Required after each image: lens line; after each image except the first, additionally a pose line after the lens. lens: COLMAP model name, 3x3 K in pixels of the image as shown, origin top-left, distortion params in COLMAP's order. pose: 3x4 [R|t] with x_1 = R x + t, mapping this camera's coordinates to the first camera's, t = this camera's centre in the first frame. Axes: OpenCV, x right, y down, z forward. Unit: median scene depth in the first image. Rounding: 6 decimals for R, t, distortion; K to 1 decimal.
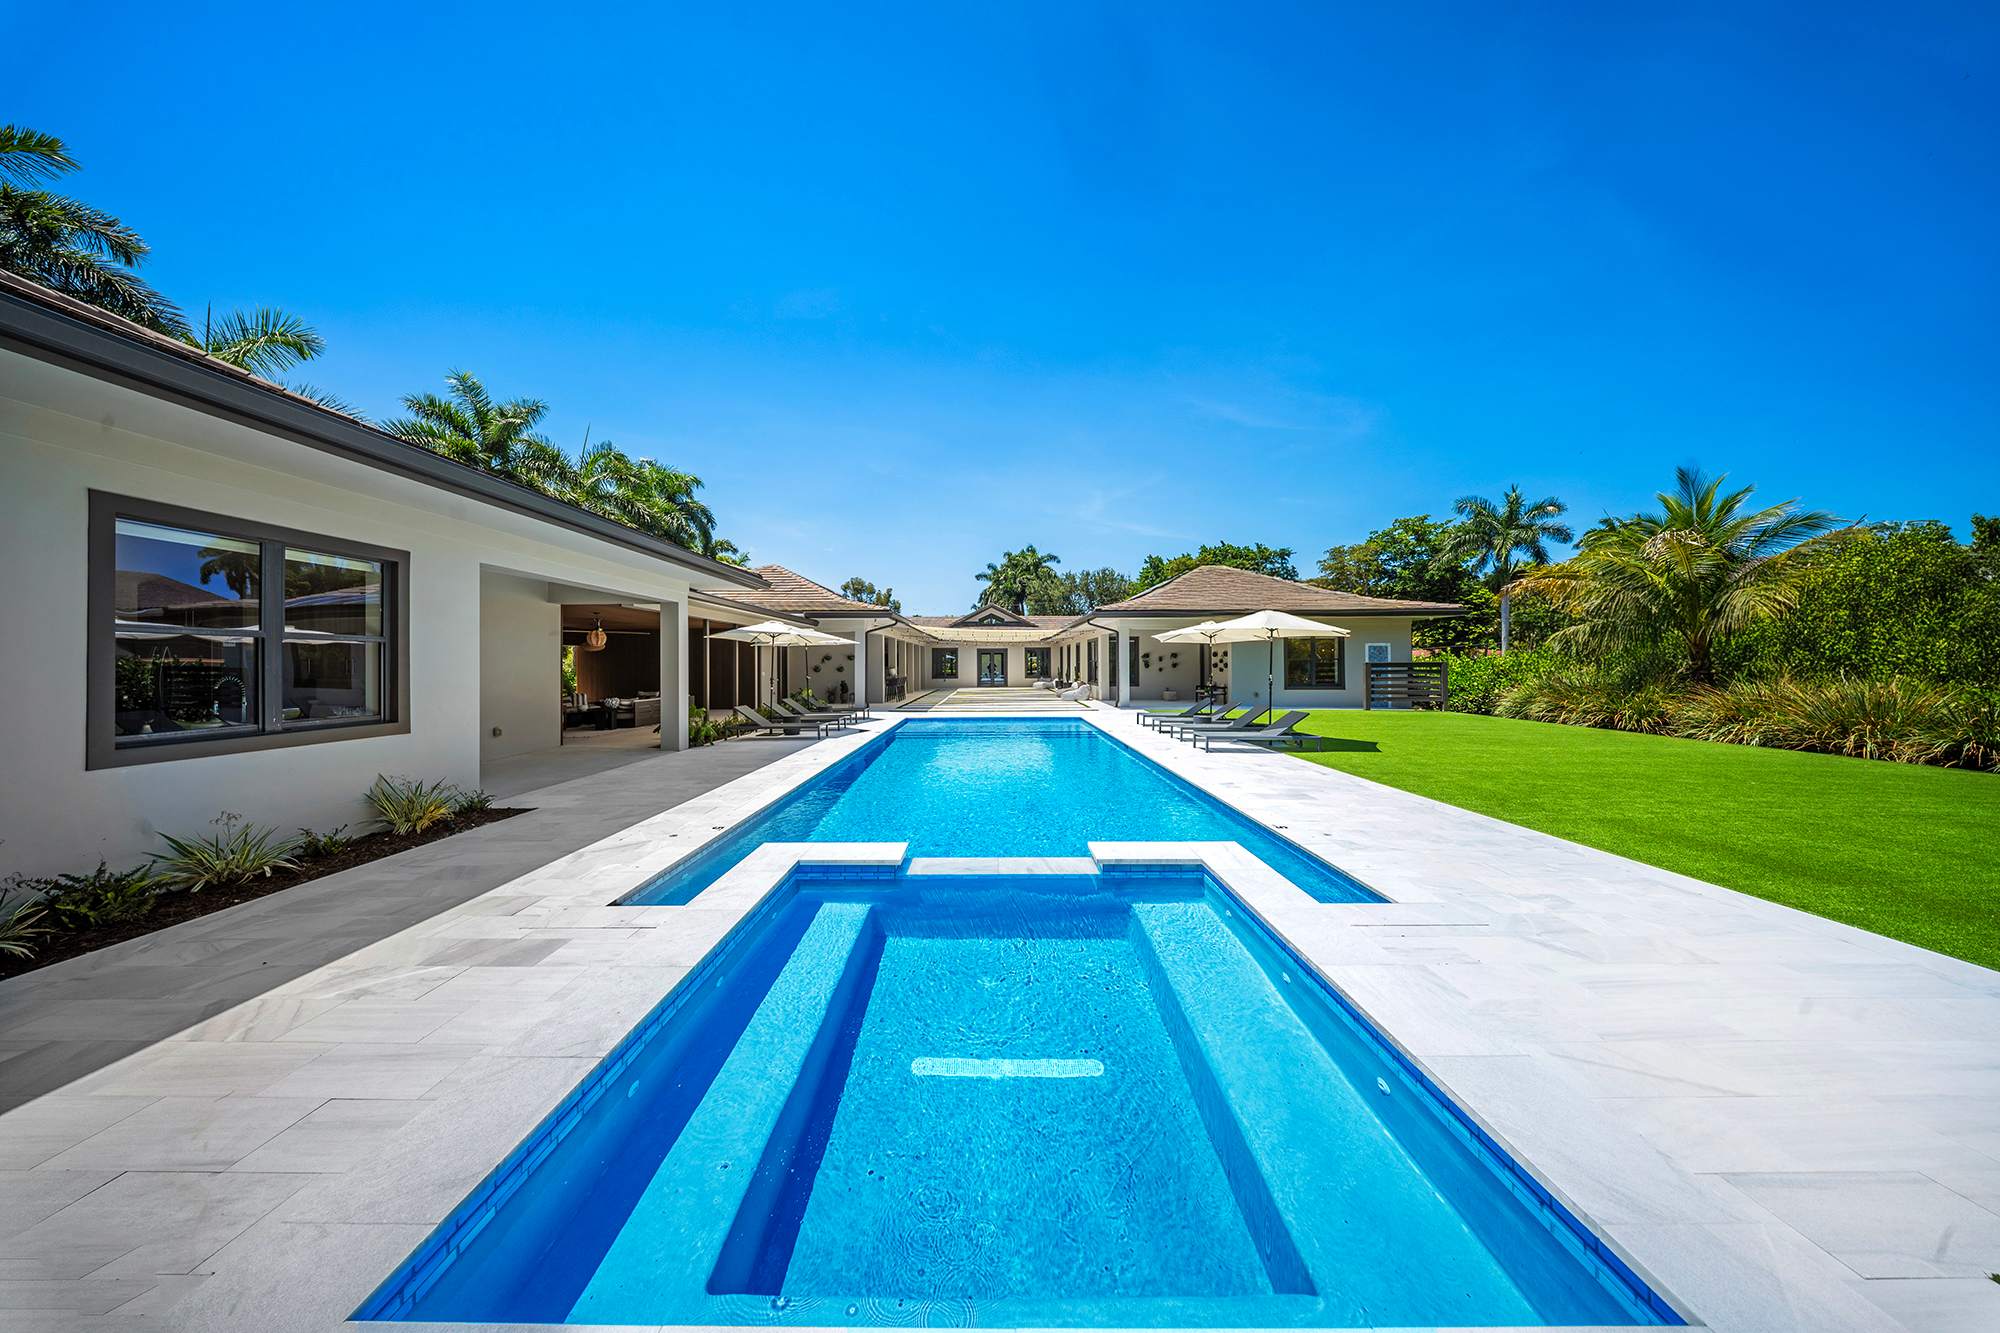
lens RADIAL K [[574.6, 0, 988.9], [0, 574.6, 662.9], [0, 0, 1]] dist [-0.000395, -0.000029]
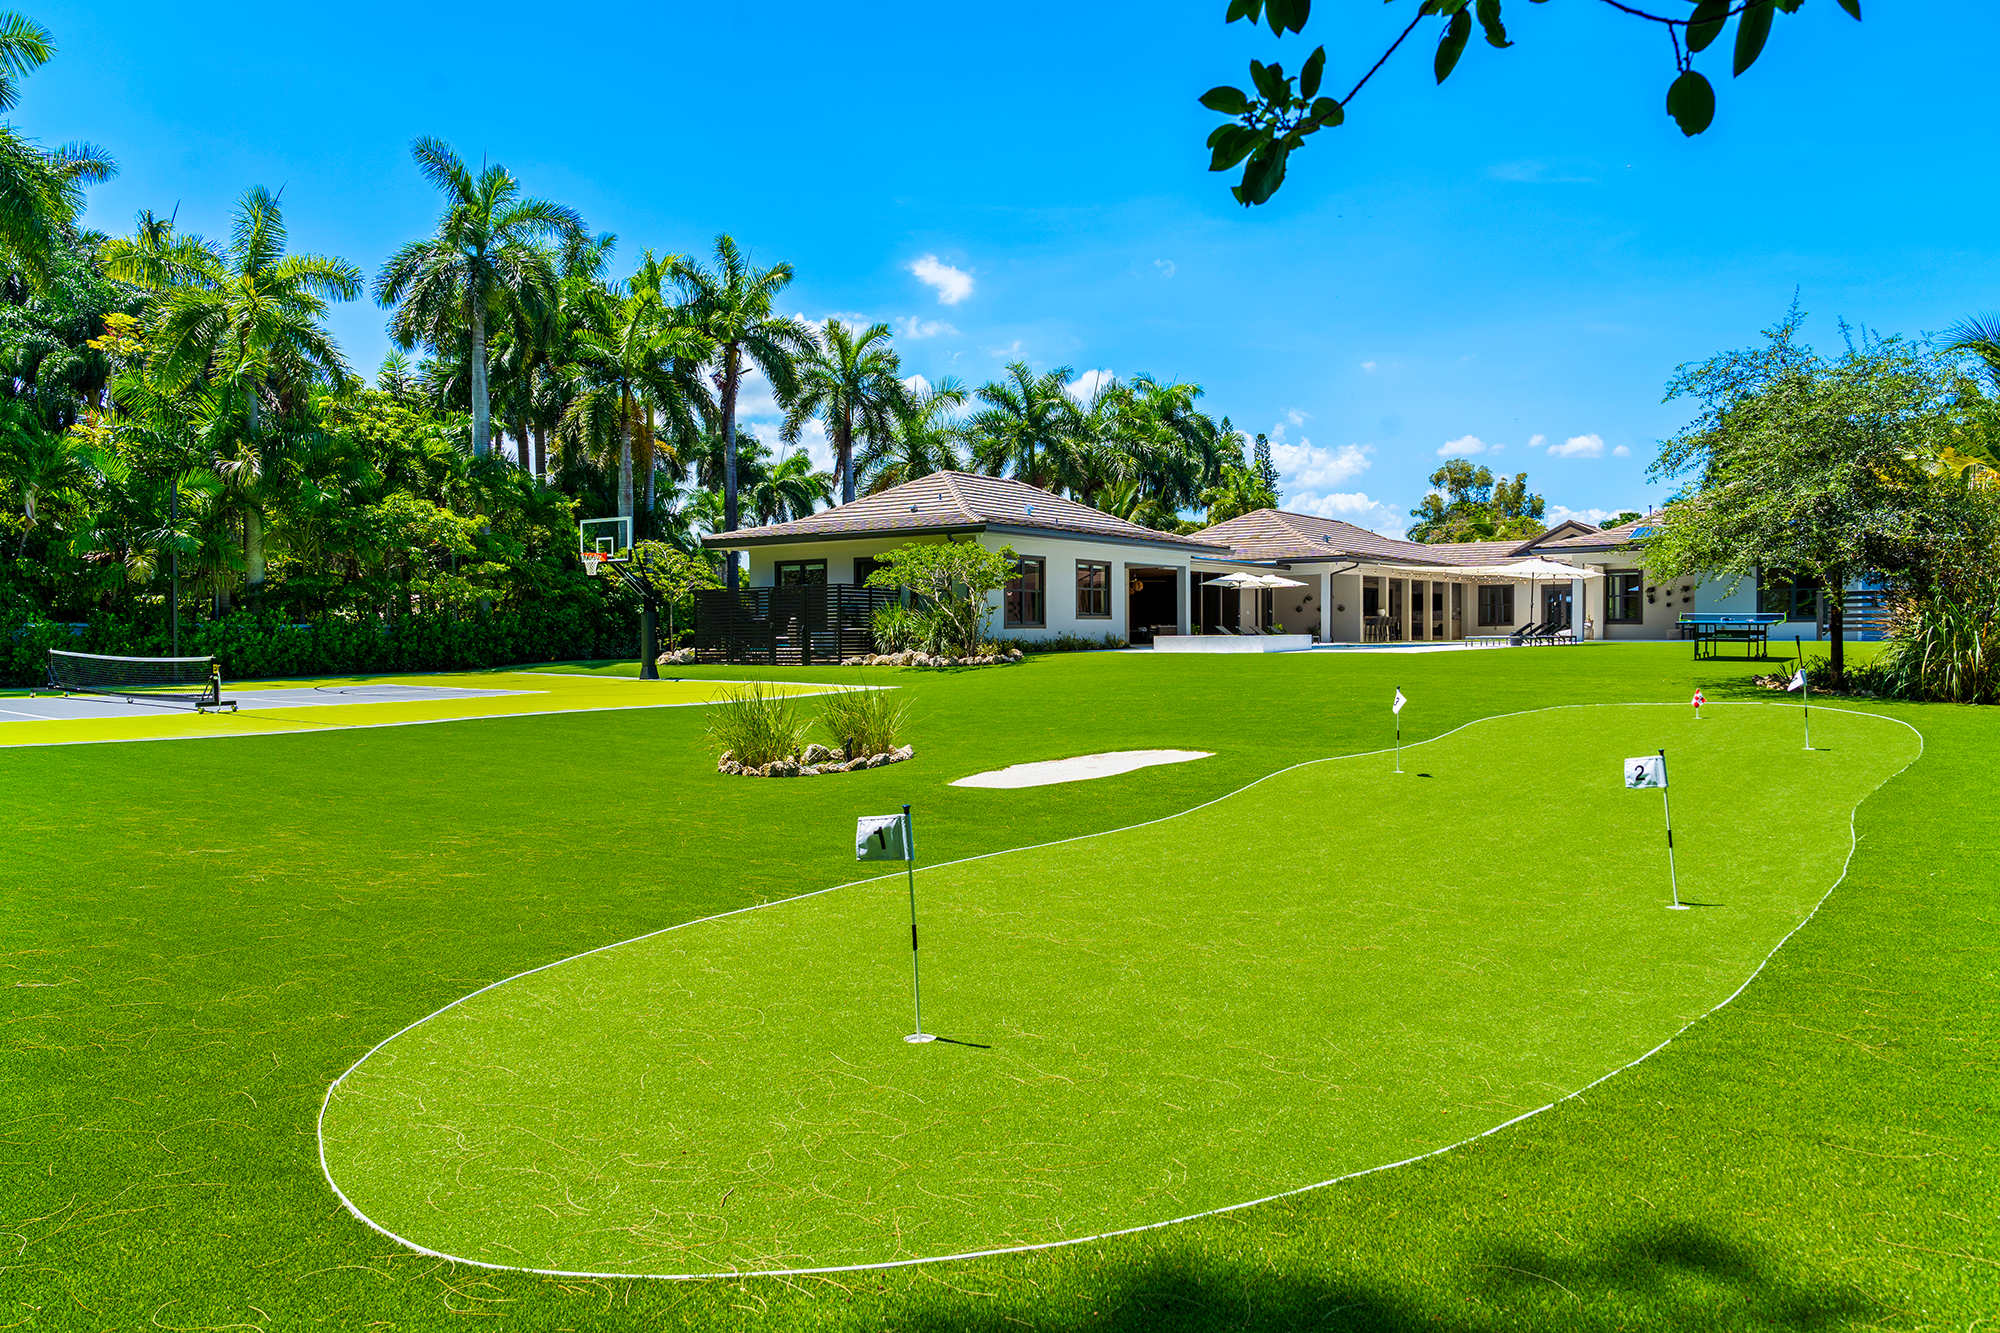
lens RADIAL K [[1377.5, 0, 992.1], [0, 1377.5, 668.0], [0, 0, 1]] dist [0.001186, -0.000103]
pose [[0.813902, 0.011252, -0.580893, 0.682844], [0.006649, 0.999567, 0.028677, 0.040755], [0.580964, -0.027202, 0.813474, -1.326973]]
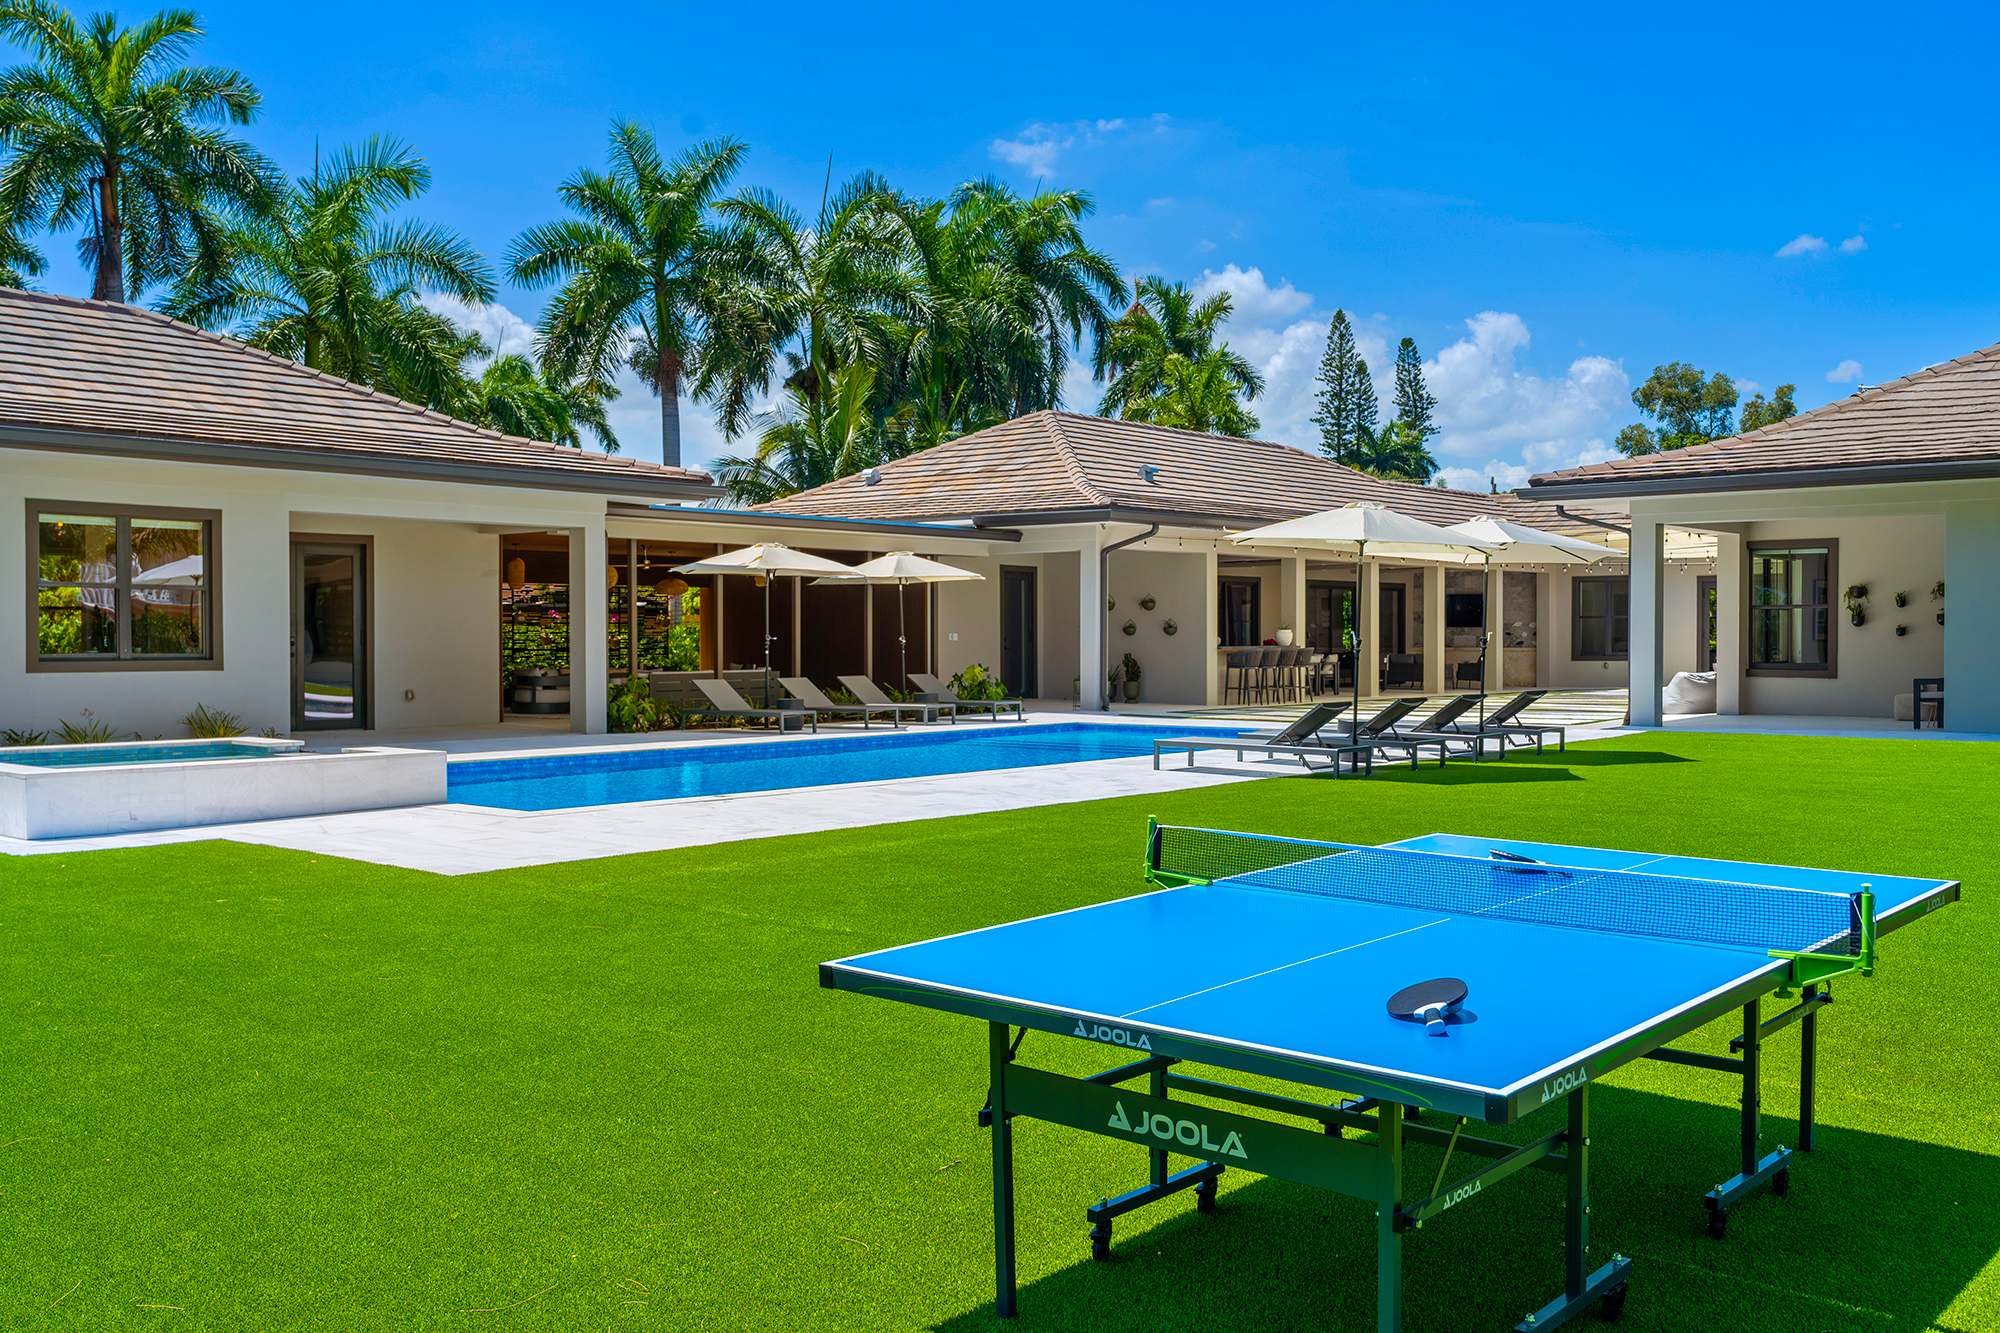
lens RADIAL K [[1831.6, 0, 999.0], [0, 1831.6, 650.9], [0, 0, 1]] dist [-0.014345, 0.000000]
pose [[0.760240, 0.008229, -0.649591, 0.595328], [-0.000025, 0.999920, 0.012638, 0.009533], [0.649643, -0.009592, 0.760179, -0.174247]]
